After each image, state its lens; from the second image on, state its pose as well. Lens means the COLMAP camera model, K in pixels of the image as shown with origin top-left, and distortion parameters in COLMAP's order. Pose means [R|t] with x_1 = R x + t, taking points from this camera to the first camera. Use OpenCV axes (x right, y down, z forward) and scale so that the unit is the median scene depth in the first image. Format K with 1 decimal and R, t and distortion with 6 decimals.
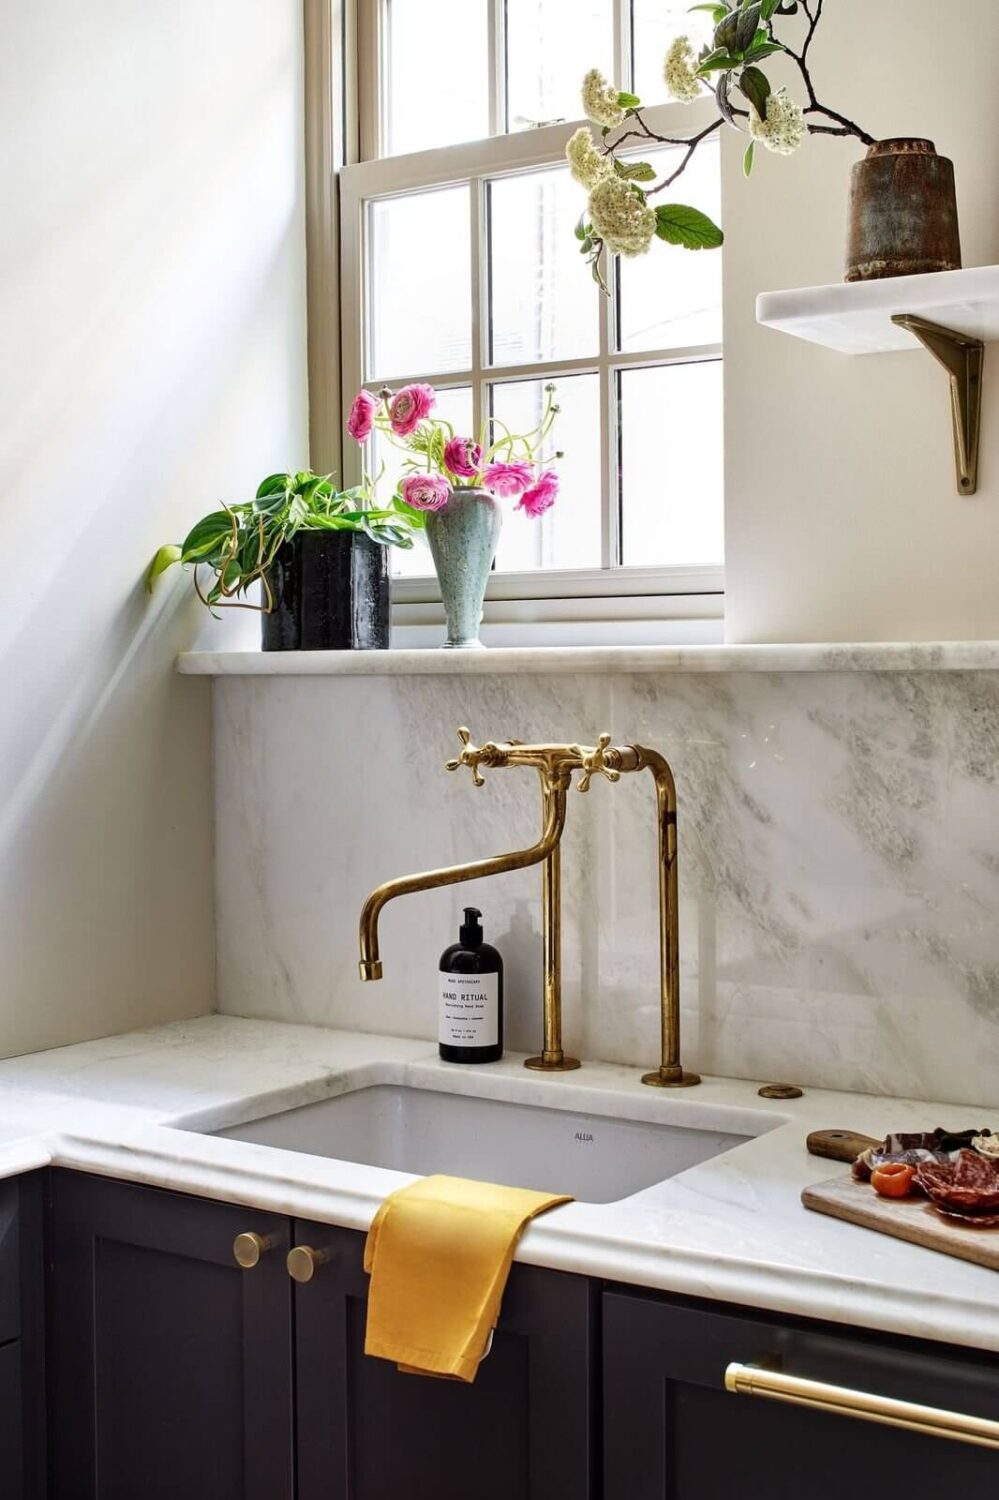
lens RADIAL K [[1906.8, 0, 504.7], [0, 1906.8, 722.1], [0, 0, 1]] dist [-0.054298, 0.000000]
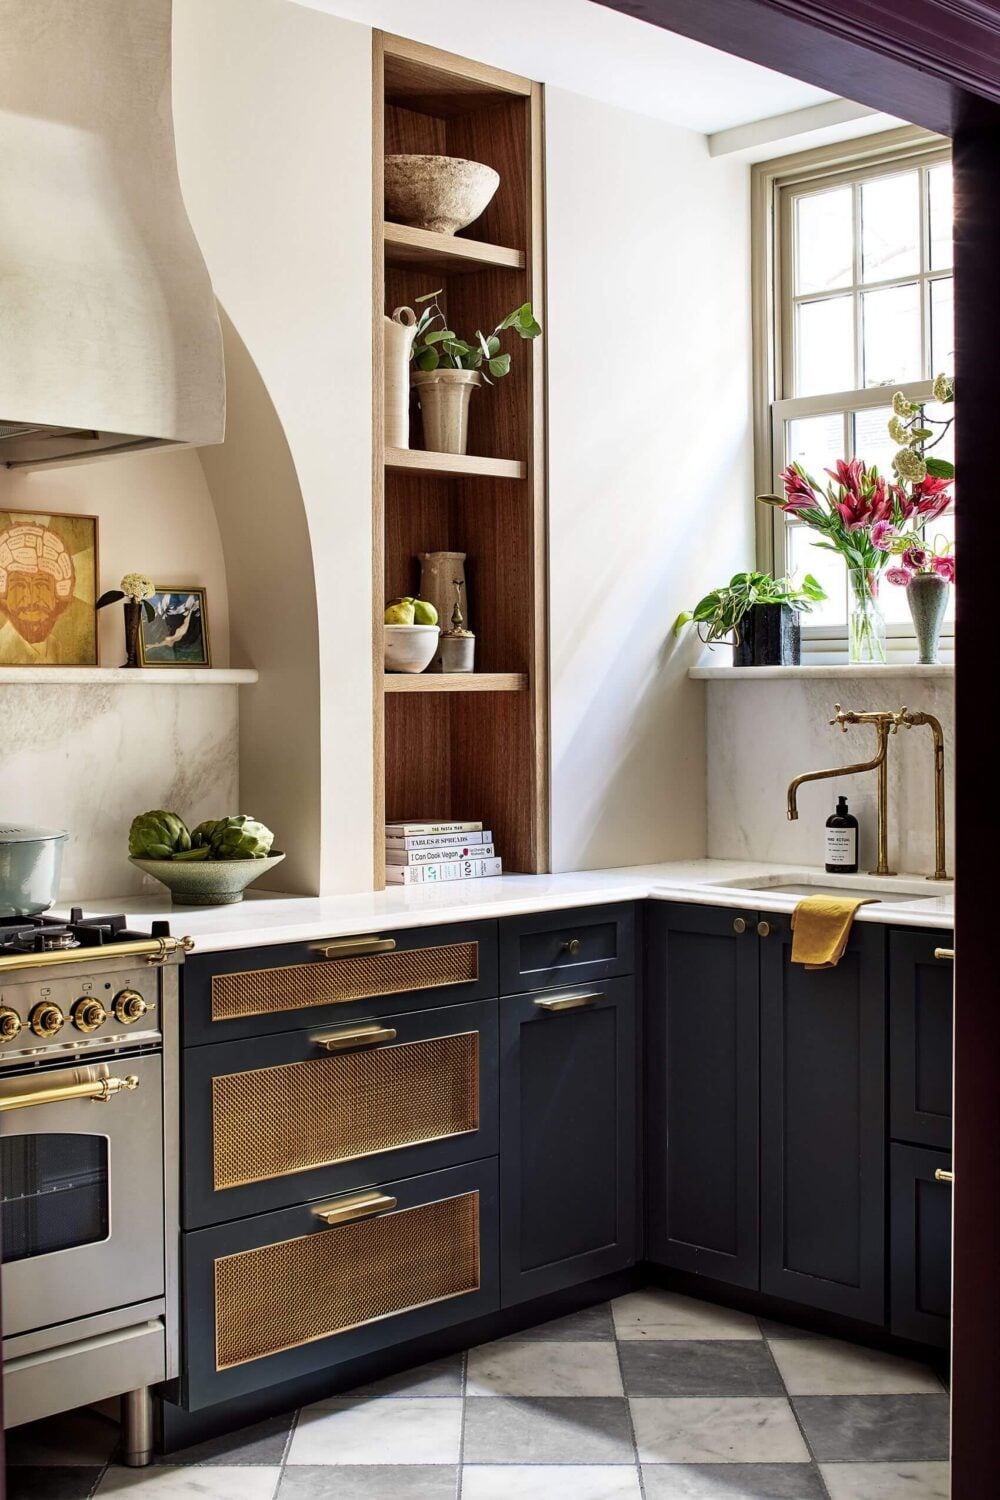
lens RADIAL K [[1906.8, 0, 448.8], [0, 1906.8, 696.1], [0, 0, 1]] dist [-0.054298, 0.000000]
pose [[0.971700, 0.000314, -0.236220, 0.049301], [-0.003956, 0.999881, -0.014942, 0.023427], [0.236187, 0.015453, 0.971585, -0.968237]]
